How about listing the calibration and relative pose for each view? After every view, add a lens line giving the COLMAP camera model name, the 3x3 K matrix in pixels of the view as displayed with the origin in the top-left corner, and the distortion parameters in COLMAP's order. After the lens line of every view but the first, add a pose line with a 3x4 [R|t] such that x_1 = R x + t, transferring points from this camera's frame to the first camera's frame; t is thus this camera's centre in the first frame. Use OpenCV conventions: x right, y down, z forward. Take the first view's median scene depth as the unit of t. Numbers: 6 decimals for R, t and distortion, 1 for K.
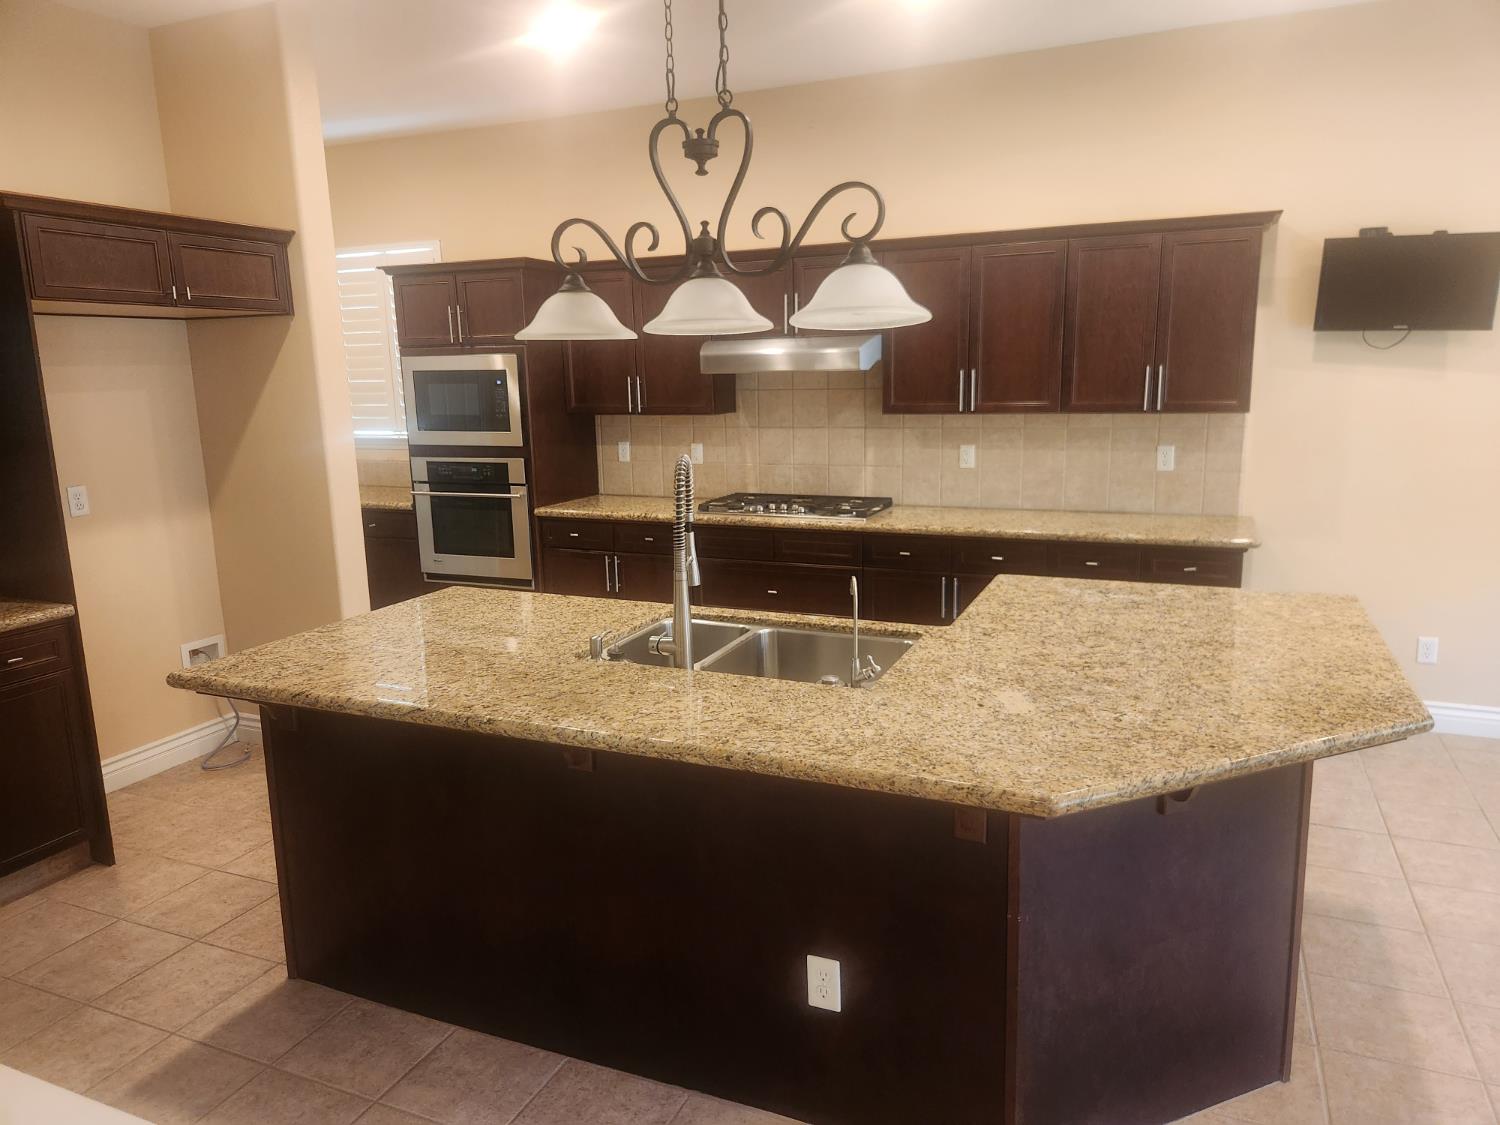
lens RADIAL K [[1013.0, 0, 753.0], [0, 1013.0, 559.2], [0, 0, 1]] dist [0.038124, -0.003011]
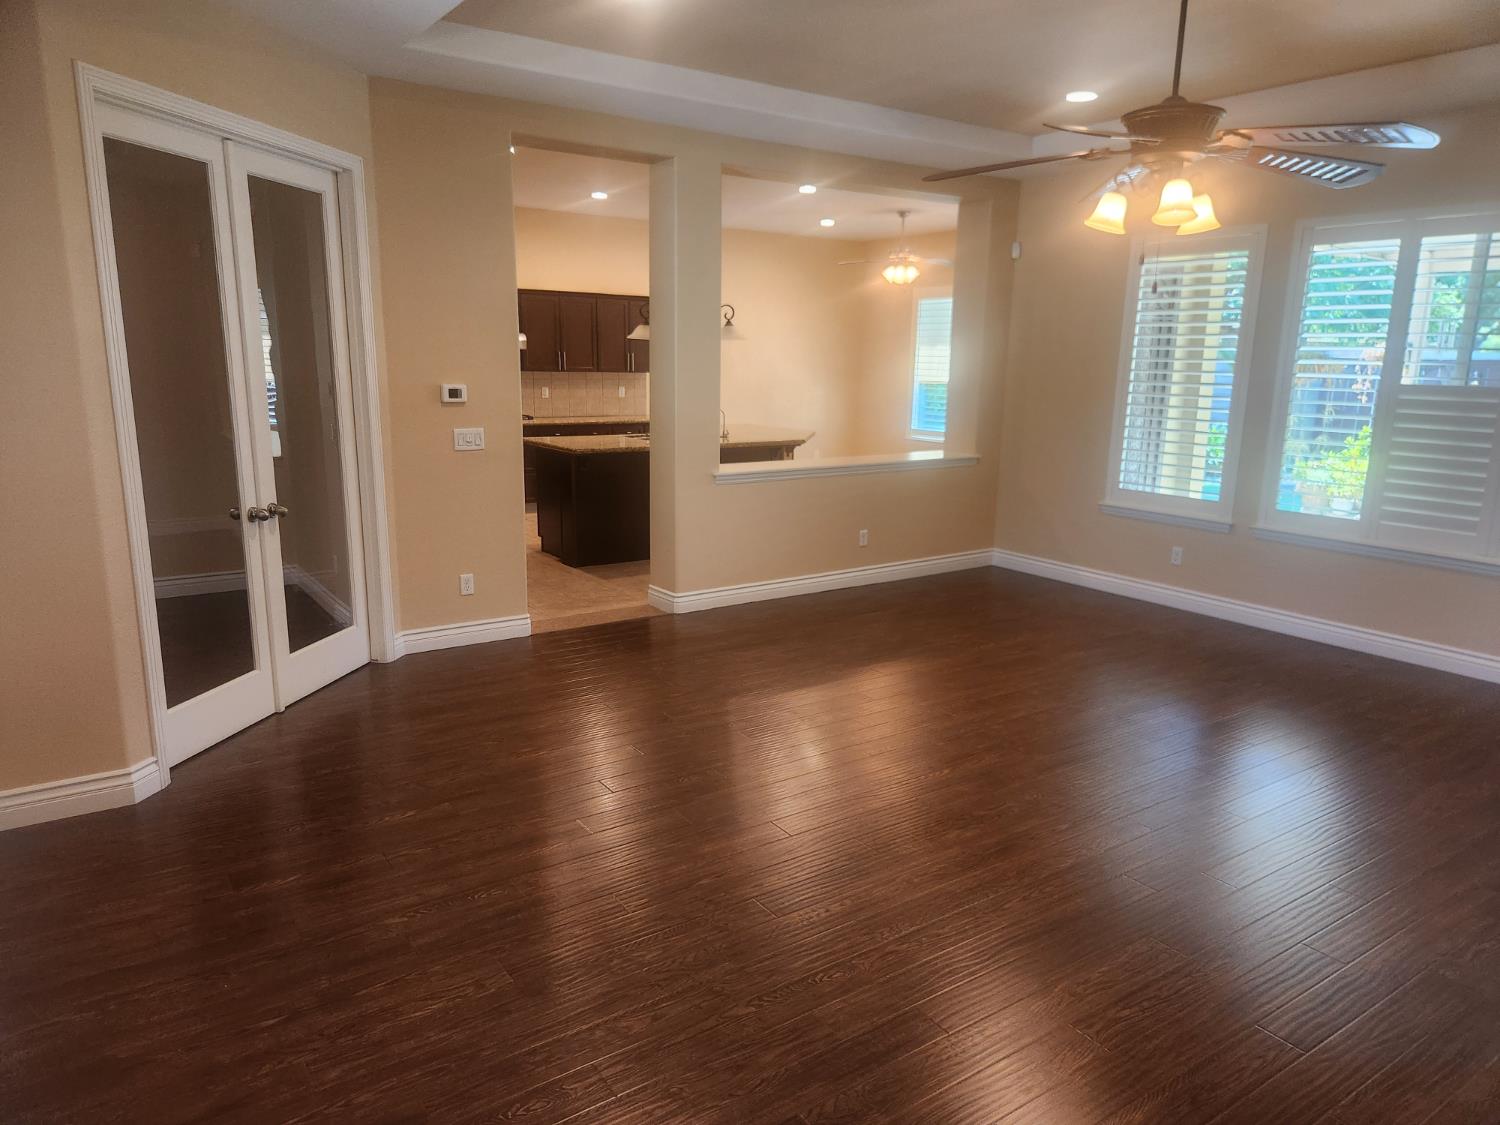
lens RADIAL K [[1013.0, 0, 750.5], [0, 1013.0, 566.7], [0, 0, 1]] dist [0.038124, -0.003011]
pose [[0.531214, -0.146461, 0.834482, -1.443098], [0.135944, 0.986918, 0.086676, 0.137087], [-0.836260, 0.067400, 0.544175, -0.507402]]
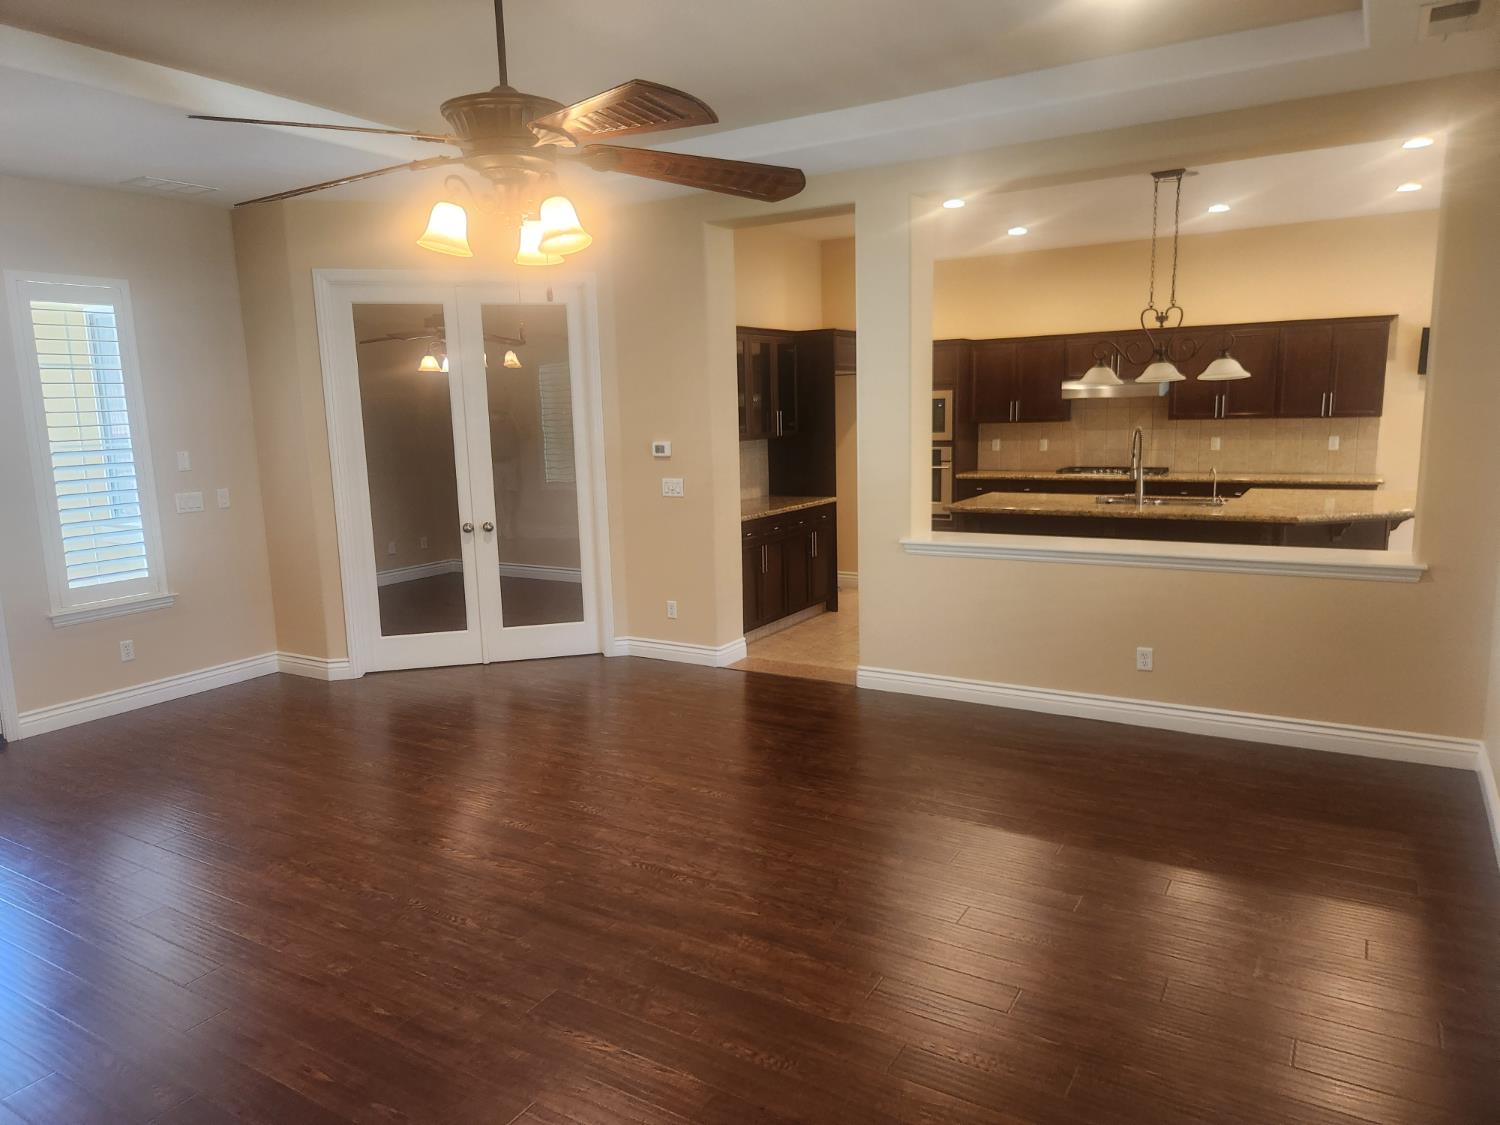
lens RADIAL K [[1013.0, 0, 750.6], [0, 1013.0, 567.6], [0, 0, 1]] dist [0.038124, -0.003011]
pose [[0.991297, 0.018320, -0.130365, -0.381987], [-0.021382, 0.999527, -0.022126, 0.184369], [0.129898, 0.024721, 0.991219, -0.938864]]
